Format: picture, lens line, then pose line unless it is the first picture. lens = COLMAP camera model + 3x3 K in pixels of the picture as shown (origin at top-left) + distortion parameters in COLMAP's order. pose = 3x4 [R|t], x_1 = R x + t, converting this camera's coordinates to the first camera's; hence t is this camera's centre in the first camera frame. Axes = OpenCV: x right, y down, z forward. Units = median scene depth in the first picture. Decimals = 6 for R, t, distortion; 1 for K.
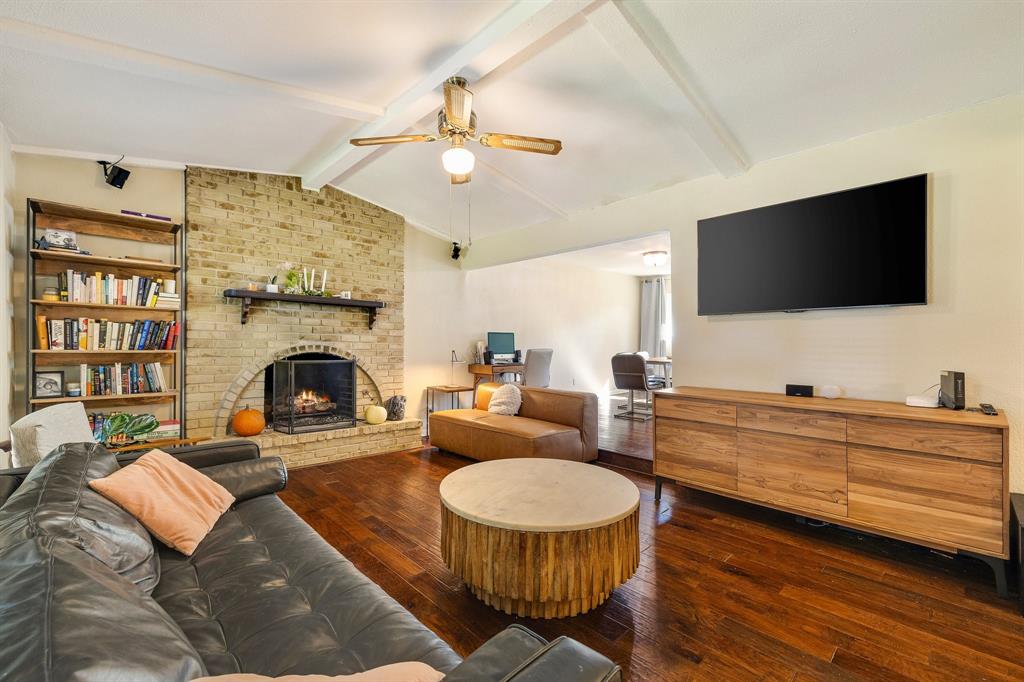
lens RADIAL K [[432.1, 0, 506.0], [0, 432.1, 355.0], [0, 0, 1]] dist [0.003330, -0.000564]
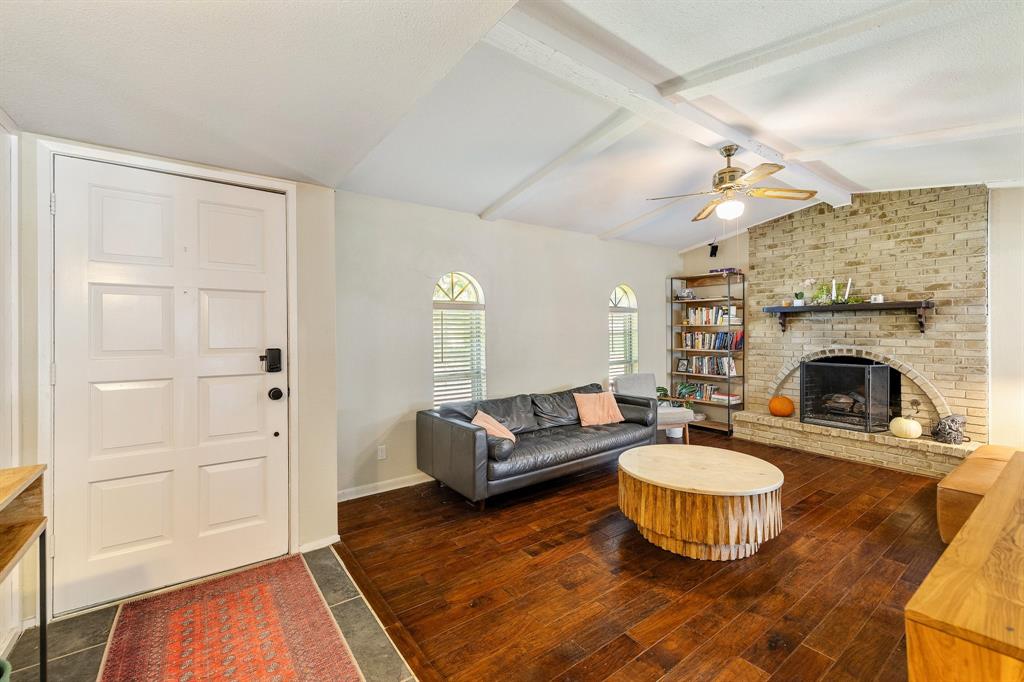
lens RADIAL K [[442.4, 0, 508.4], [0, 442.4, 325.9], [0, 0, 1]] dist [0.007106, -0.000821]
pose [[-0.121584, -0.024028, -0.992290, 0.939853], [-0.022289, 0.999521, -0.021472, -0.047279], [0.992331, 0.019506, -0.122061, 0.378958]]
